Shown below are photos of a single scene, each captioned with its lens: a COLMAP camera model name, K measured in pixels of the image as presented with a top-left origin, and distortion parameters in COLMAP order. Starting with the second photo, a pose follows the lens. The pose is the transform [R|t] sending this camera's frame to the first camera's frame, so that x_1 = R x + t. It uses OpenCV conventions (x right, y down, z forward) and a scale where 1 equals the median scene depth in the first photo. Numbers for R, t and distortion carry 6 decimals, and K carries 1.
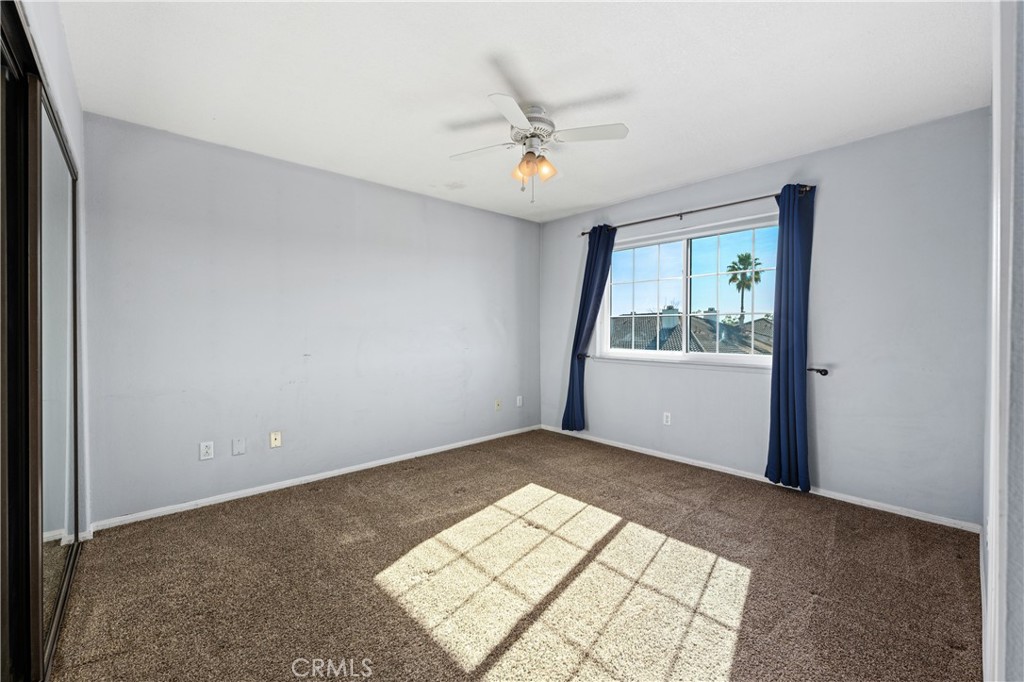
lens RADIAL K [[415.0, 0, 512.7], [0, 415.0, 332.1], [0, 0, 1]] dist [-0.000053, -0.000015]
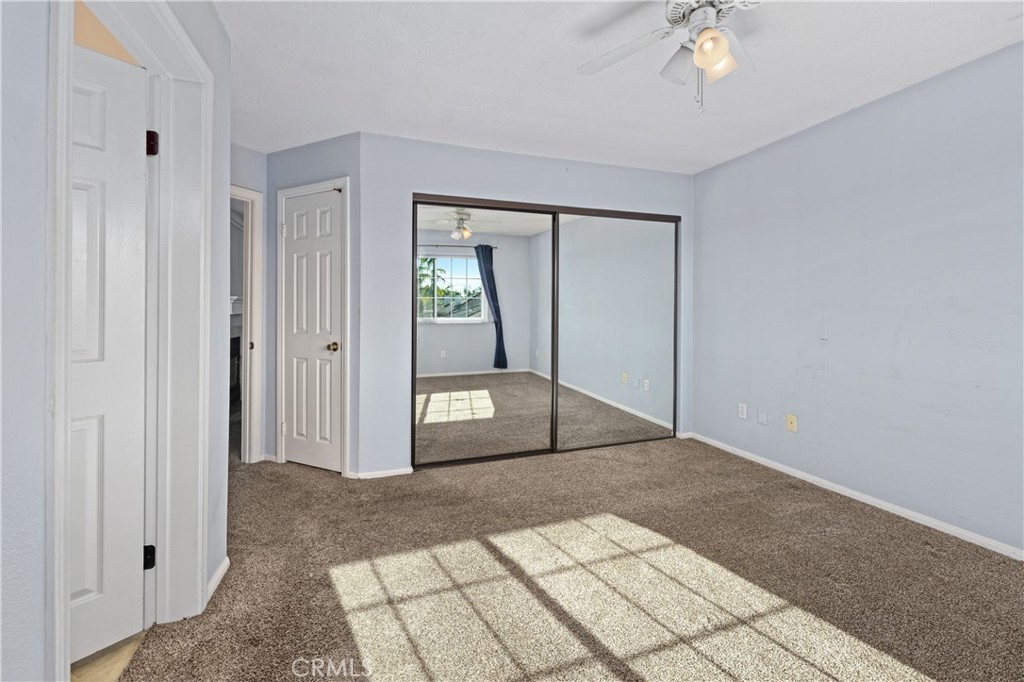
lens RADIAL K [[425.6, 0, 502.7], [0, 425.6, 319.6], [0, 0, 1]] dist [-0.000416, -0.000520]
pose [[-0.395418, 0.013719, -0.918399, 0.612231], [-0.002712, 0.999867, 0.016103, 0.006017], [0.918497, 0.008858, -0.395328, 0.801619]]
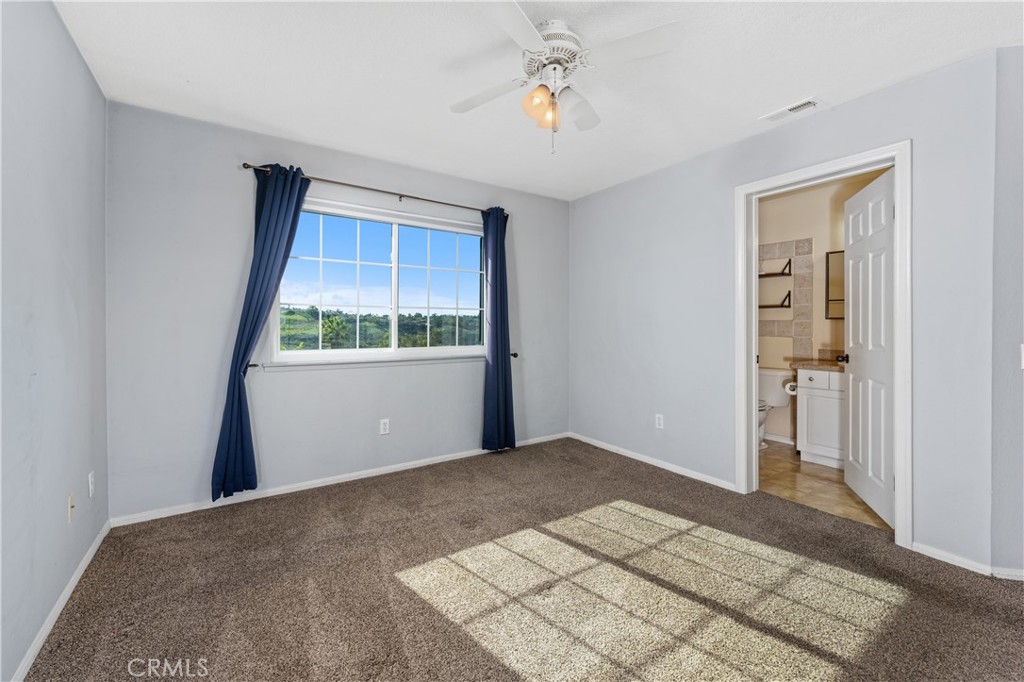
lens RADIAL K [[419.3, 0, 512.1], [0, 419.3, 324.1], [0, 0, 1]] dist [-0.001073, -0.000151]
pose [[0.147578, -0.002873, 0.989046, -0.581137], [-0.000161, 0.999996, 0.002929, -0.008477], [-0.989050, -0.000592, 0.147576, 0.789550]]
